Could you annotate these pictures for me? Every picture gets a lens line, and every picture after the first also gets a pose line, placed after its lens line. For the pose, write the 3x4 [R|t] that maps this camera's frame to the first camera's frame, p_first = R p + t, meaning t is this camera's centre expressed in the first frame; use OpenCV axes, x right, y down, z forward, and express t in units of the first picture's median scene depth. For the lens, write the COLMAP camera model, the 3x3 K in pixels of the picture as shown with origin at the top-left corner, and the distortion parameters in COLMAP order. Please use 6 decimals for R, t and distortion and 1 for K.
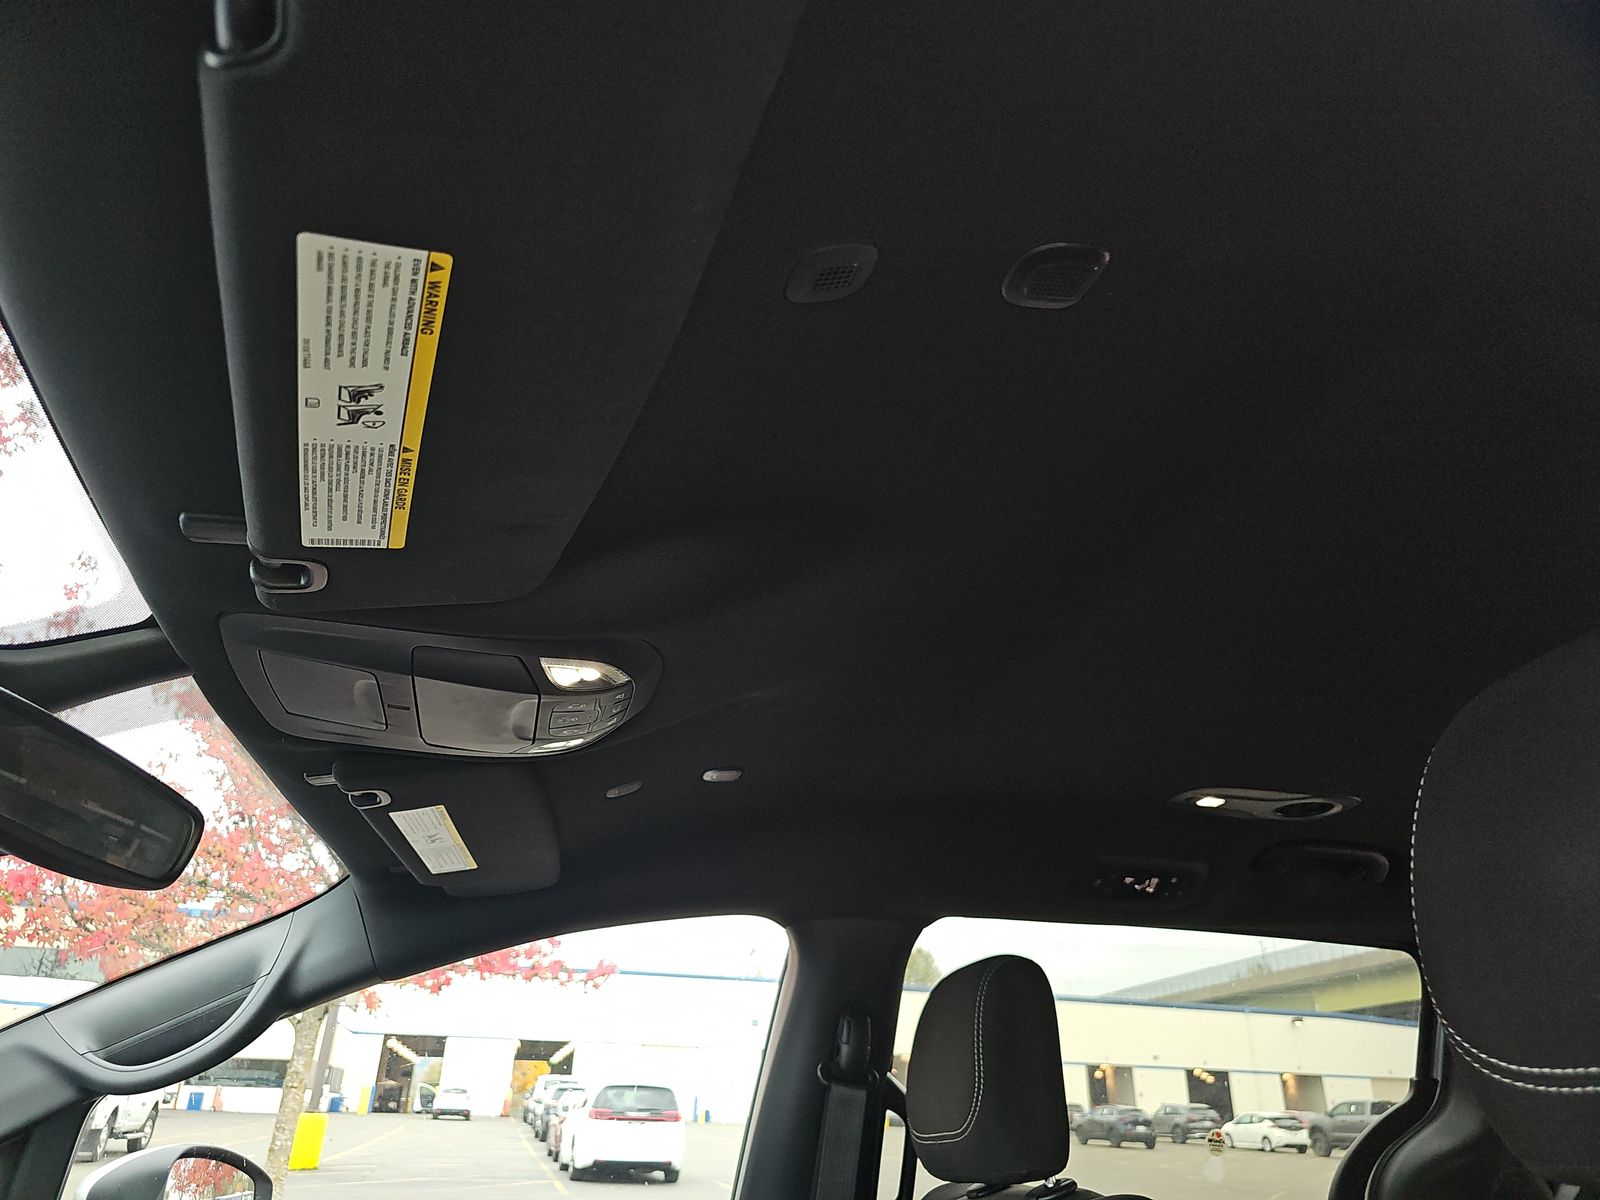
lens RADIAL K [[1056.6, 0, 800.0], [0, 1056.6, 600.0], [0, 0, 1]] dist [0.009629, 0.000483]
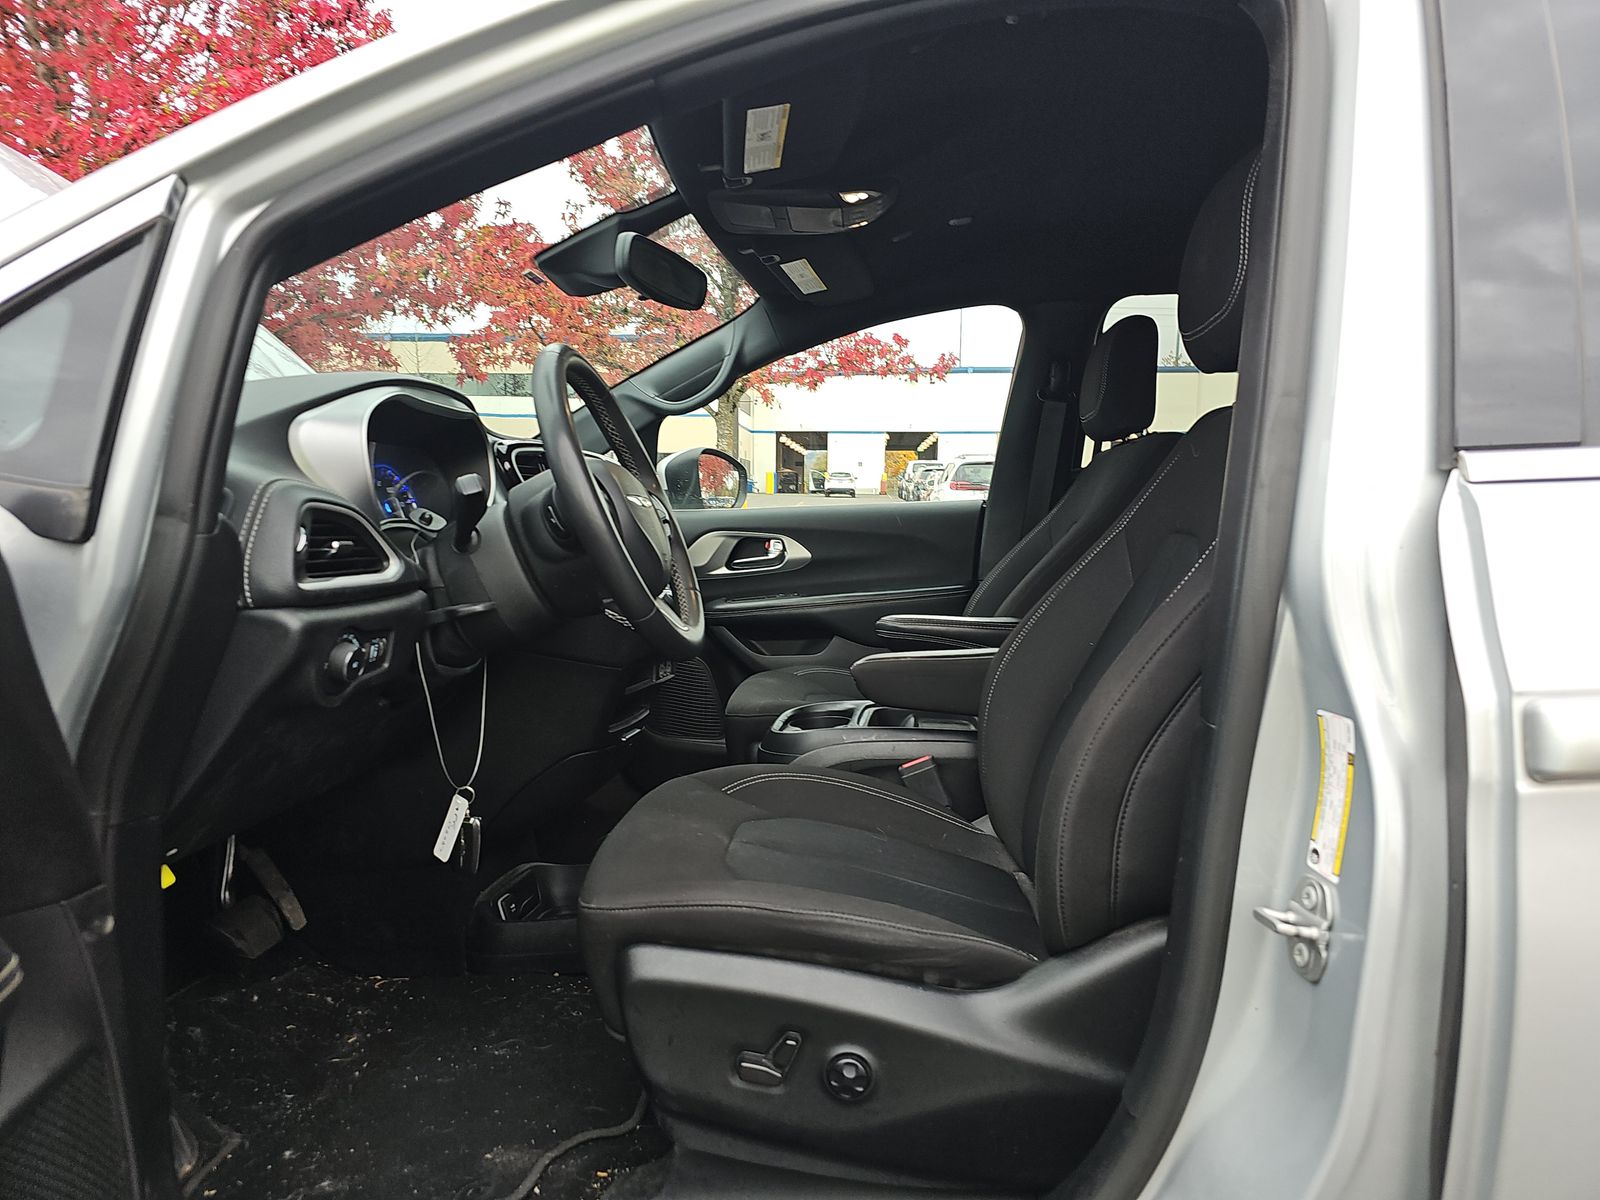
lens RADIAL K [[1145.7, 0, 806.9], [0, 1145.7, 626.2], [0, 0, 1]] dist [0.095935, -0.104364]
pose [[0.949642, 0.016386, -0.312909, 0.079286], [0.149270, 0.854374, 0.497759, -0.066390], [0.275497, -0.519401, 0.808903, -0.248262]]
